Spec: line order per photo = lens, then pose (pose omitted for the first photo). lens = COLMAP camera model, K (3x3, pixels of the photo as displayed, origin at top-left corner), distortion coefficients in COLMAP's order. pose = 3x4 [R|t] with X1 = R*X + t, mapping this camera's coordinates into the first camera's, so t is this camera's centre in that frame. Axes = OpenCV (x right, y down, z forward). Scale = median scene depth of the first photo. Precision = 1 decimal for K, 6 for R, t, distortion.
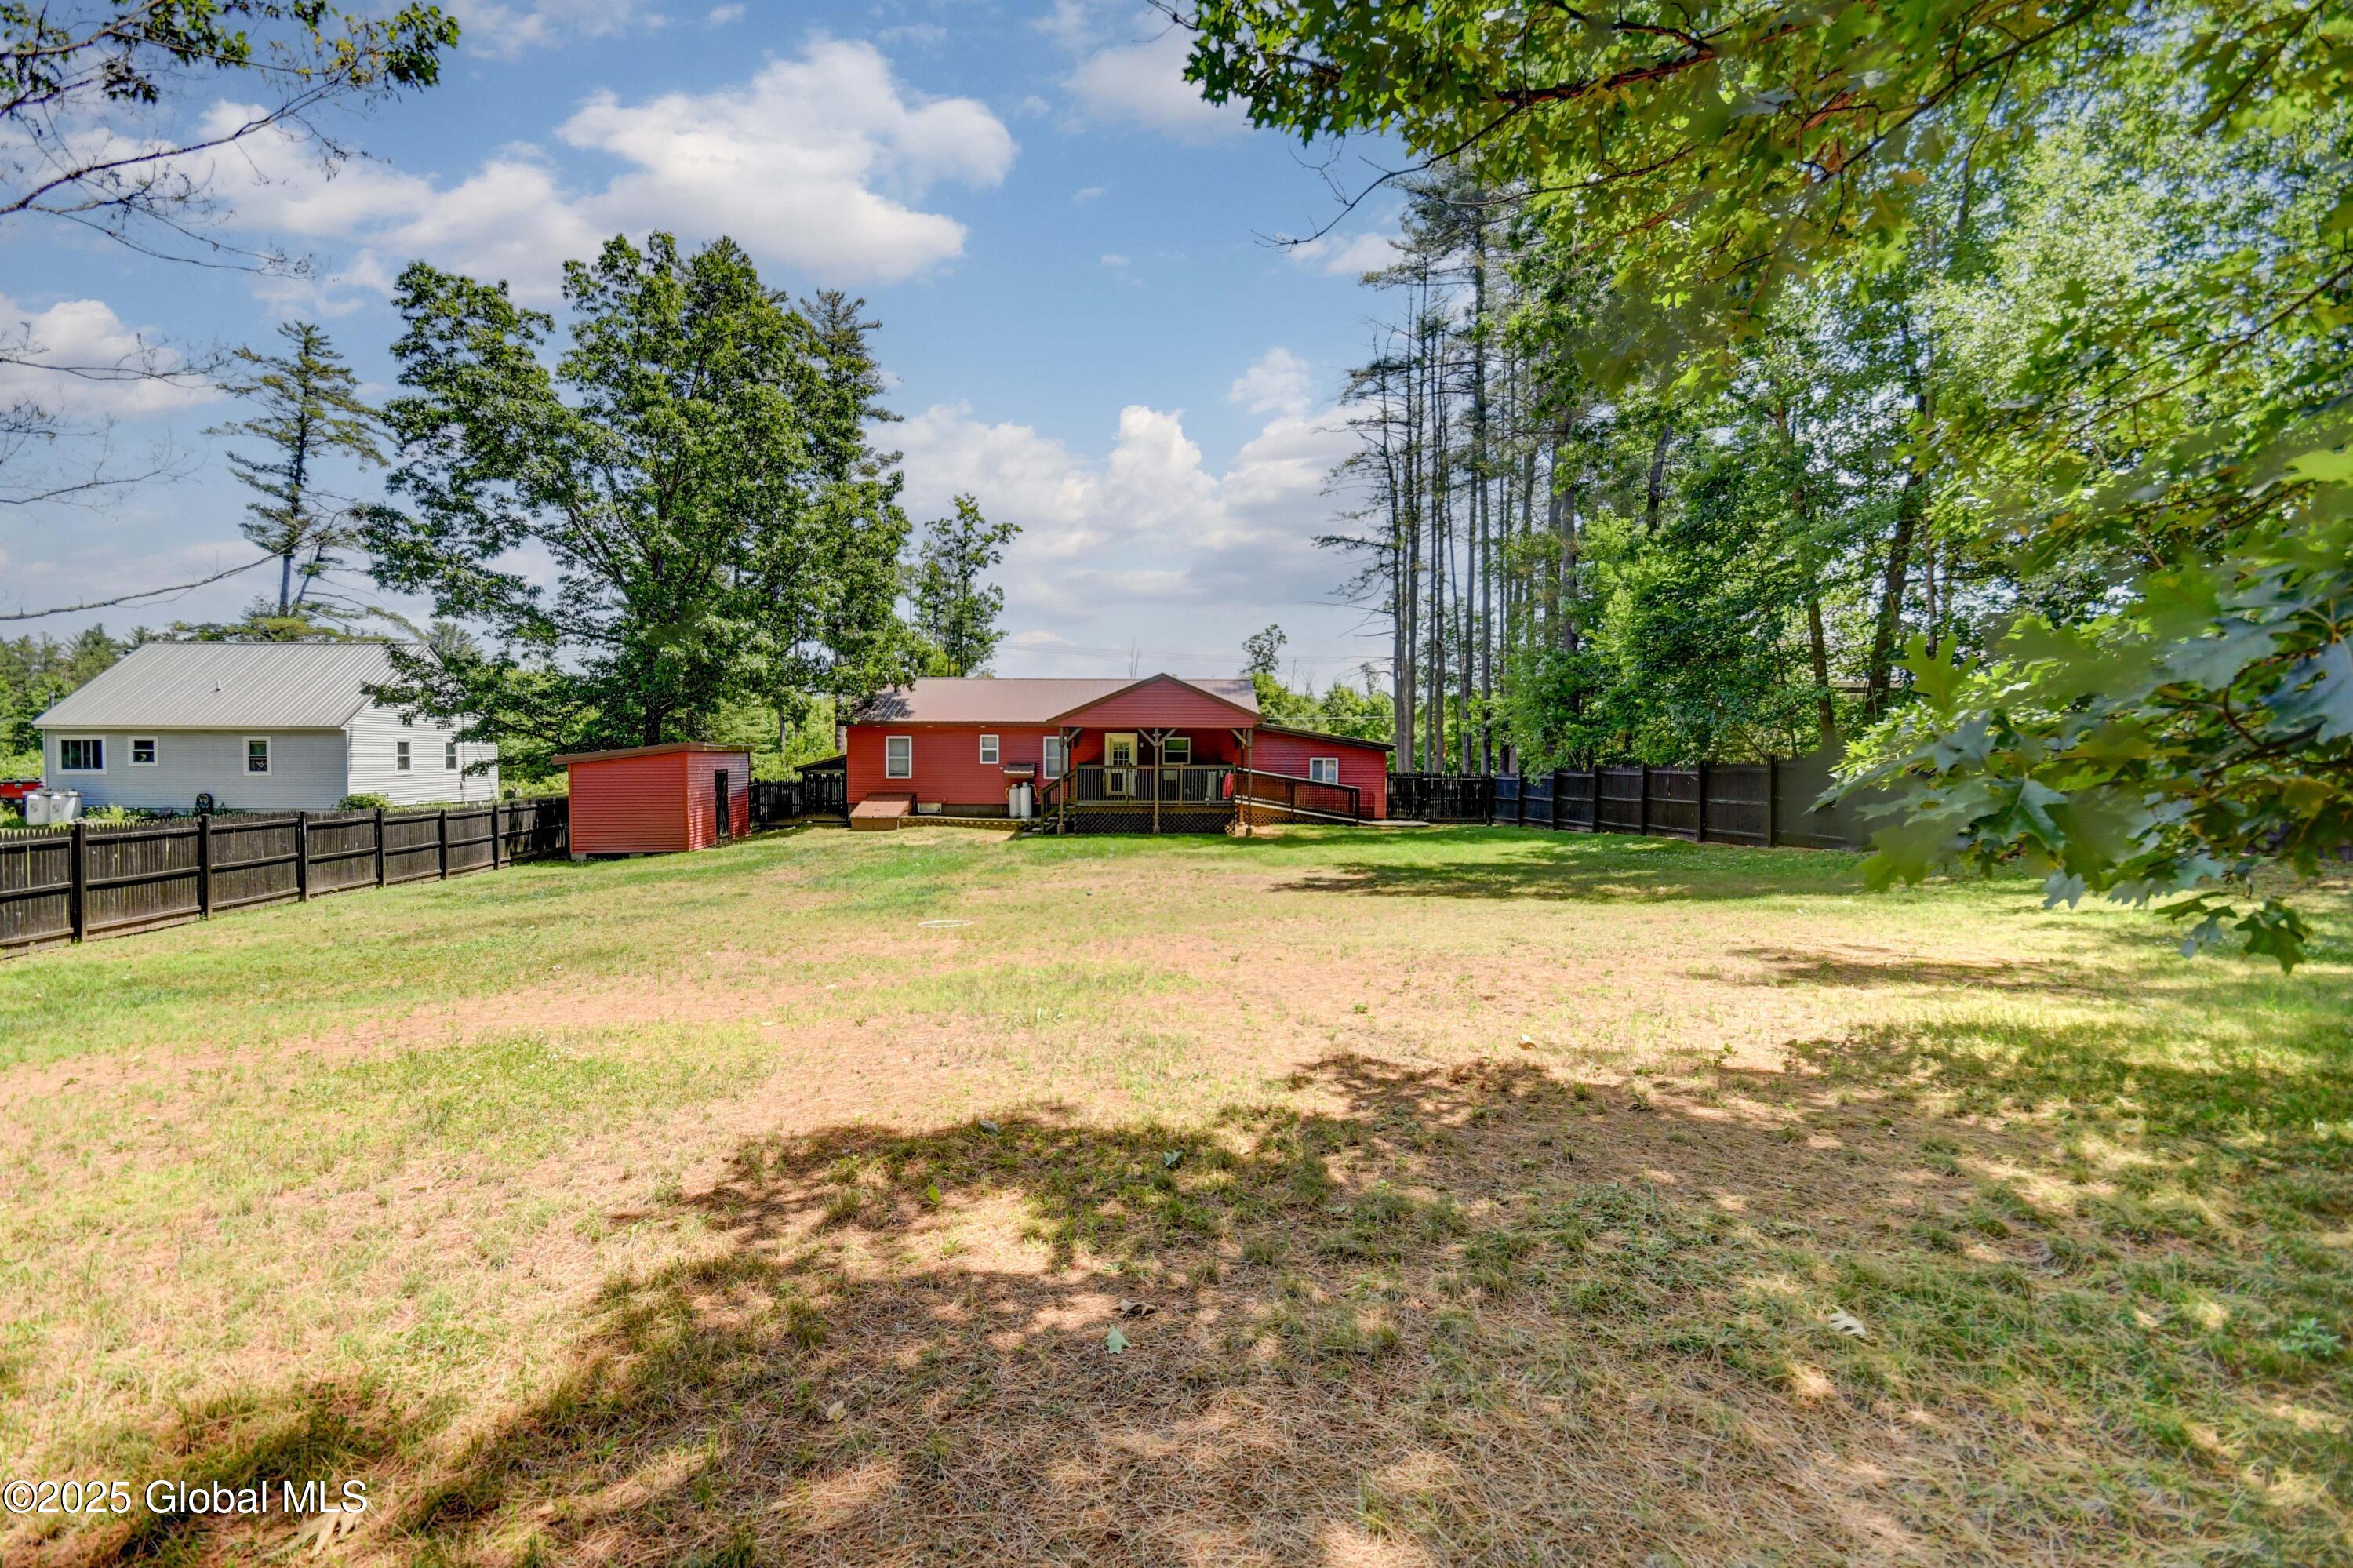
lens RADIAL K [[1075.9, 0, 1115.7], [0, 1075.9, 819.1], [0, 0, 1]] dist [0.000633, 0.000050]
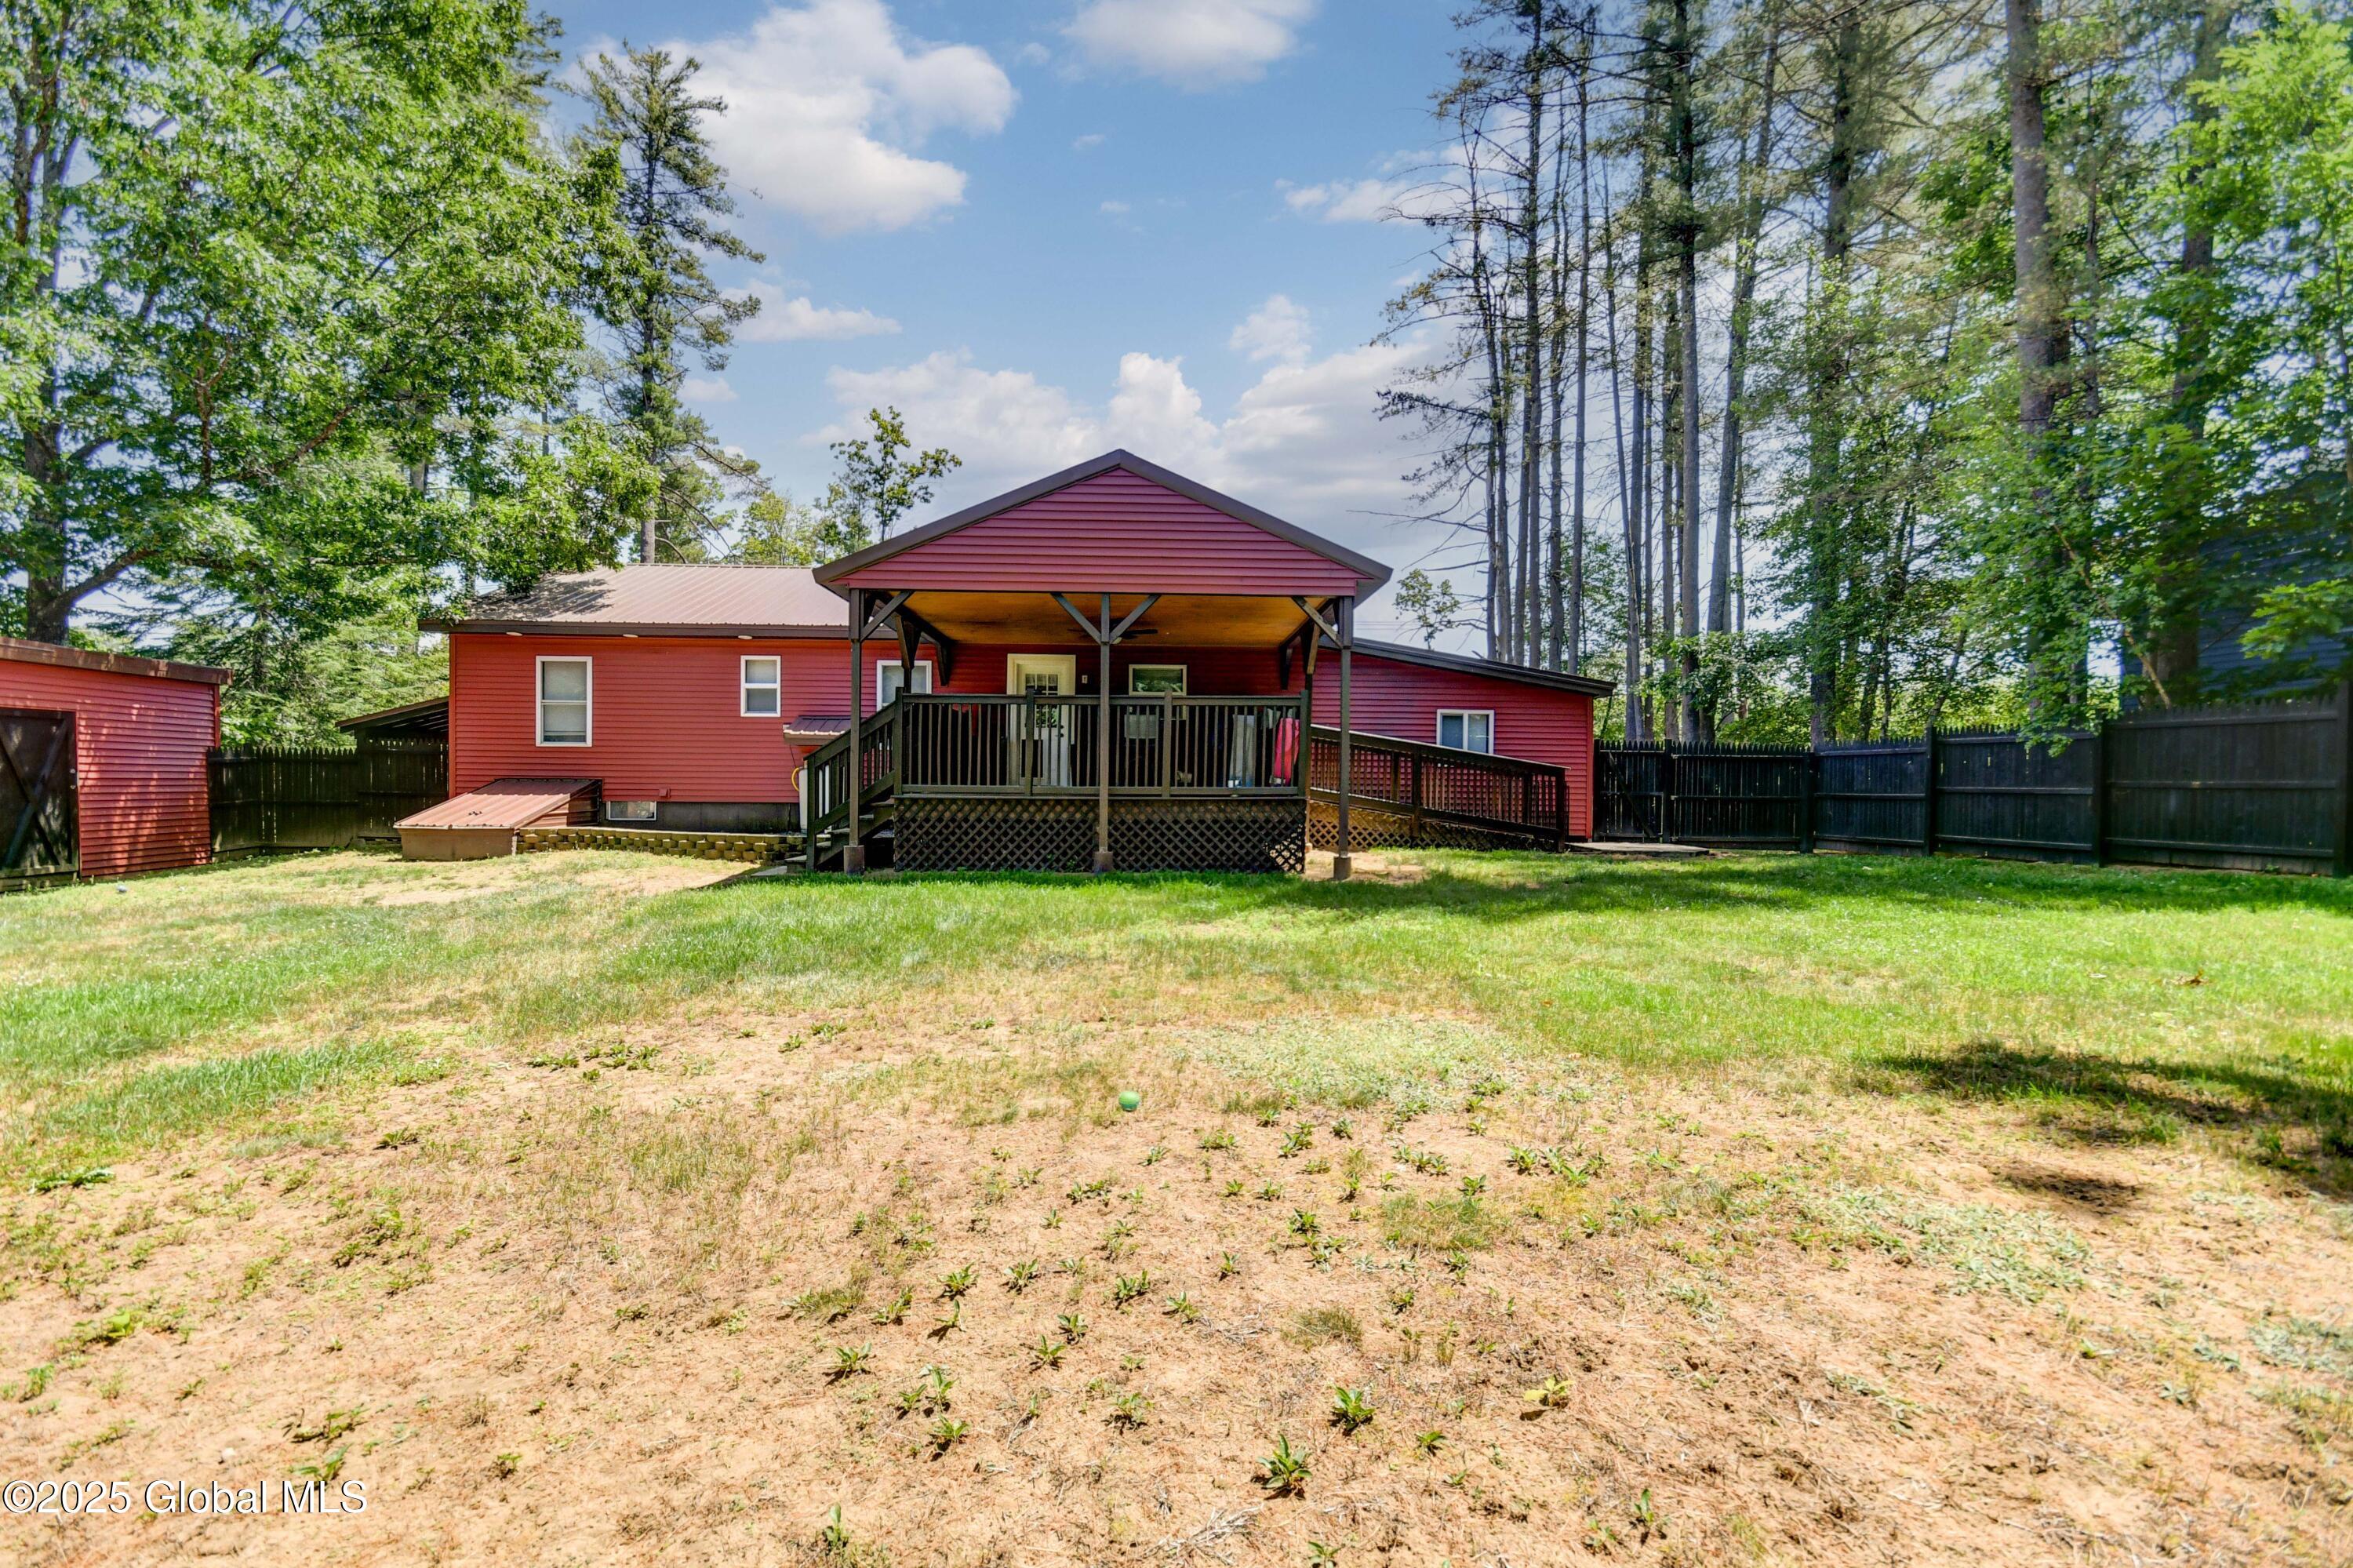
lens RADIAL K [[1075.9, 0, 1115.7], [0, 1075.9, 819.1], [0, 0, 1]] dist [0.000633, 0.000050]
pose [[0.999922, 0.004113, 0.011776, 0.032954], [-0.003884, 0.999804, -0.019432, 0.001770], [-0.011853, 0.019385, 0.999742, 0.534203]]
